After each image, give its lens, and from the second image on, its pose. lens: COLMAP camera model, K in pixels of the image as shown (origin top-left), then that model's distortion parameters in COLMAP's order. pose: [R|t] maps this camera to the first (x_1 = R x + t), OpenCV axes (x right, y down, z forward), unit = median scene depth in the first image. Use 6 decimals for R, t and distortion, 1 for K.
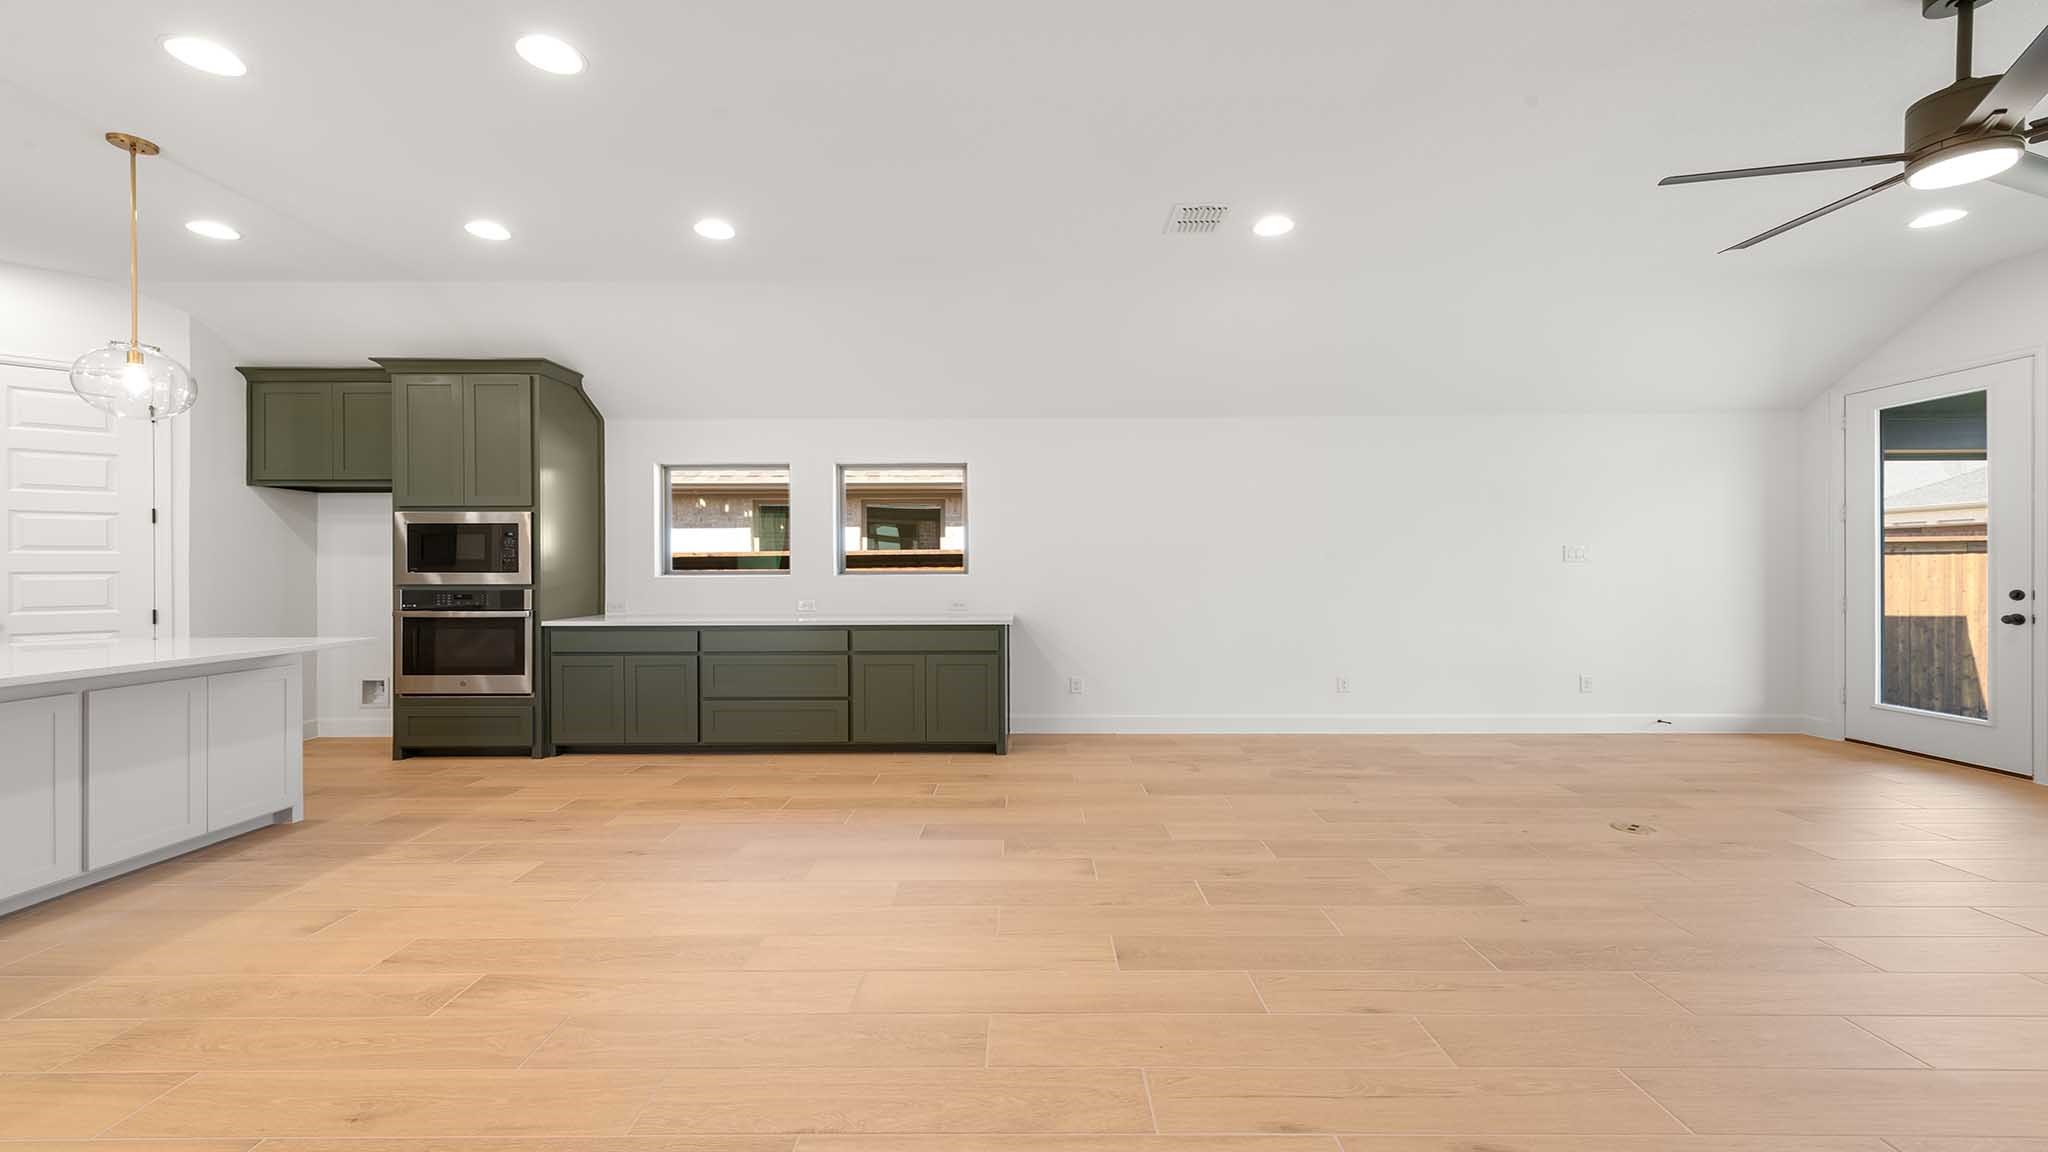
lens RADIAL K [[811.1, 0, 1024.0], [0, 811.1, 576.0], [0, 0, 1]] dist [0.011169, 0.000065]
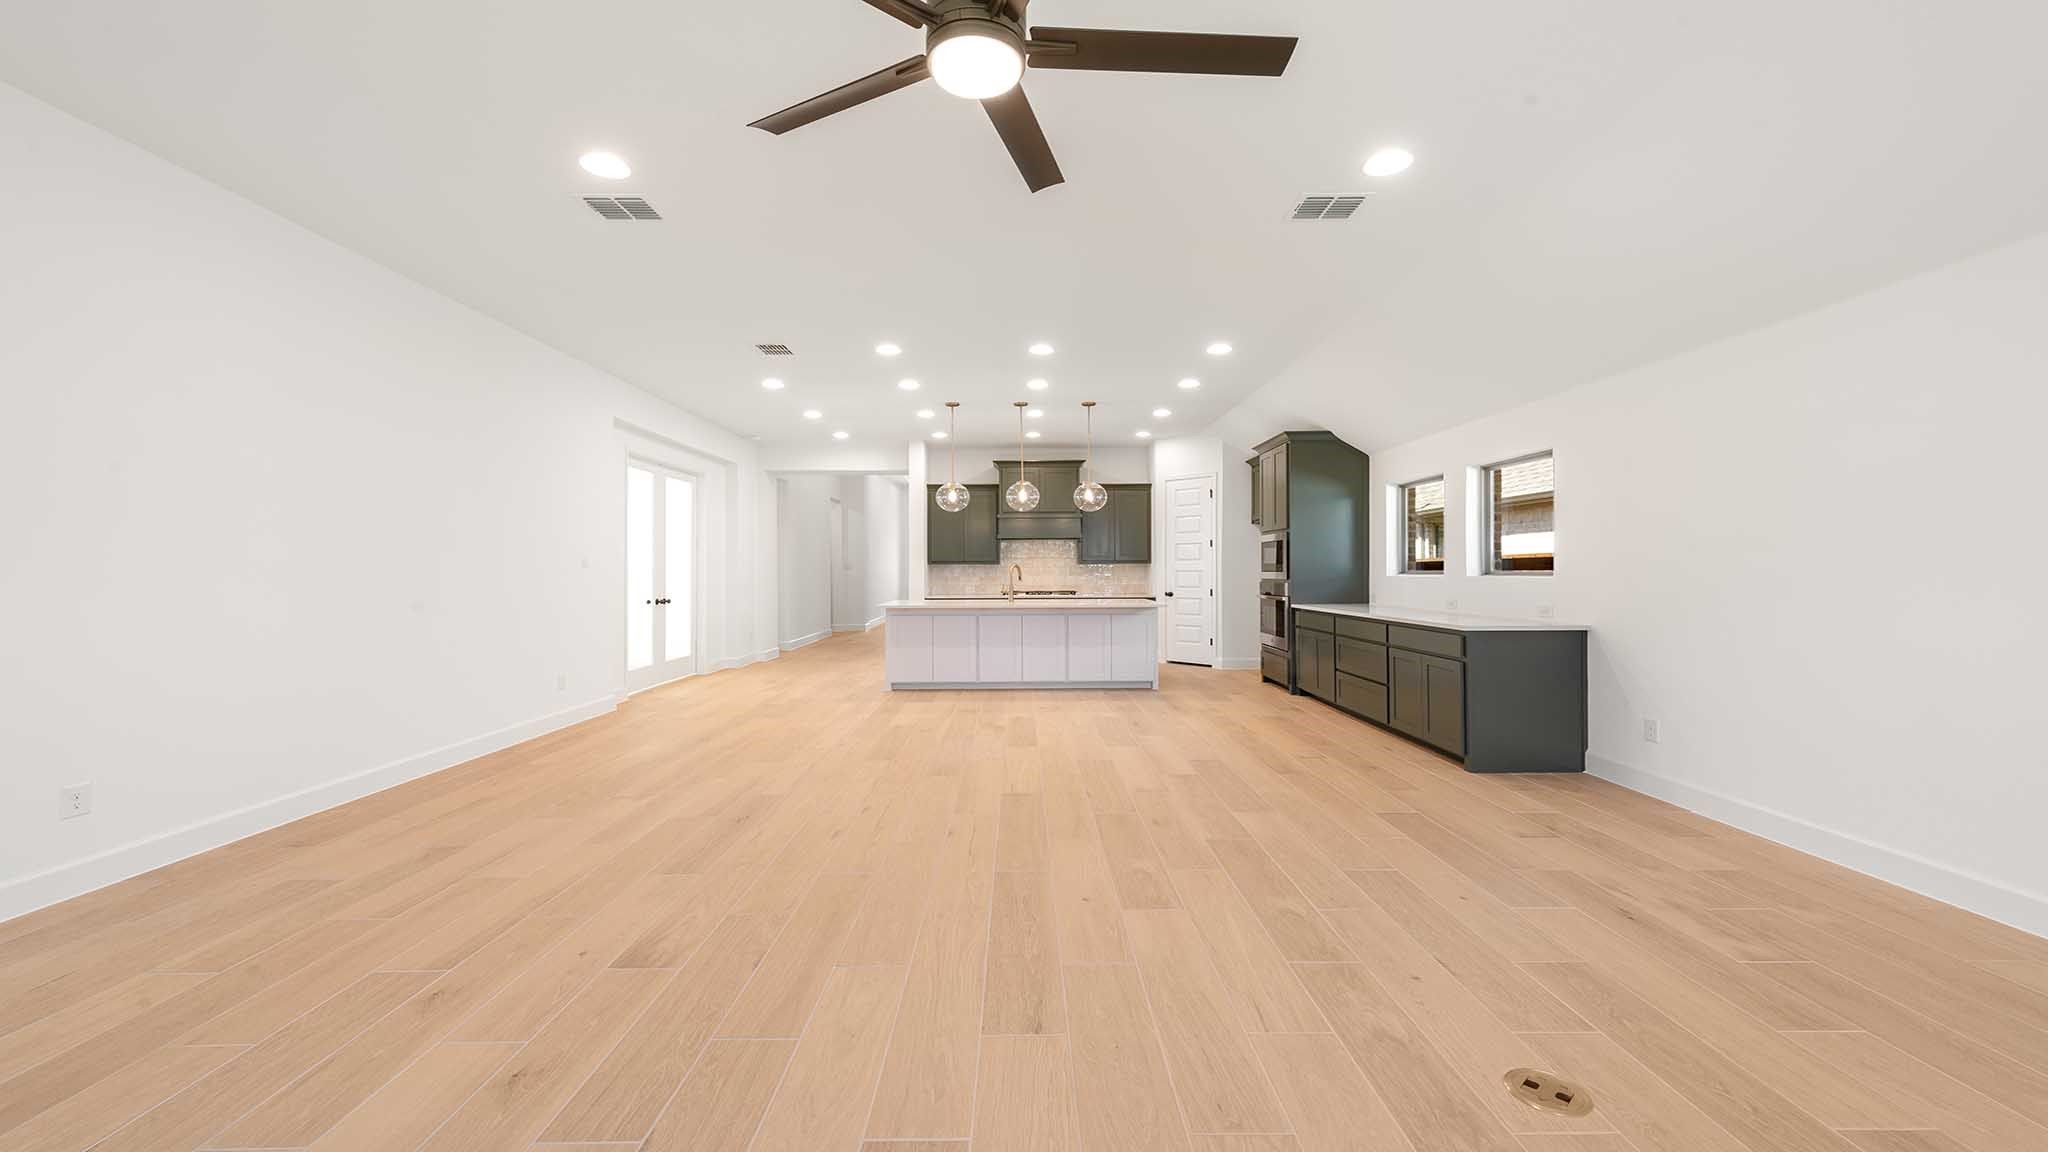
lens RADIAL K [[811.1, 0, 1024.0], [0, 811.1, 576.0], [0, 0, 1]] dist [0.011169, 0.000065]
pose [[-0.001411, 0.006658, -0.999977, 0.916586], [-0.009346, 0.999934, 0.006671, -0.002359], [0.999955, 0.009355, -0.001349, 0.505231]]
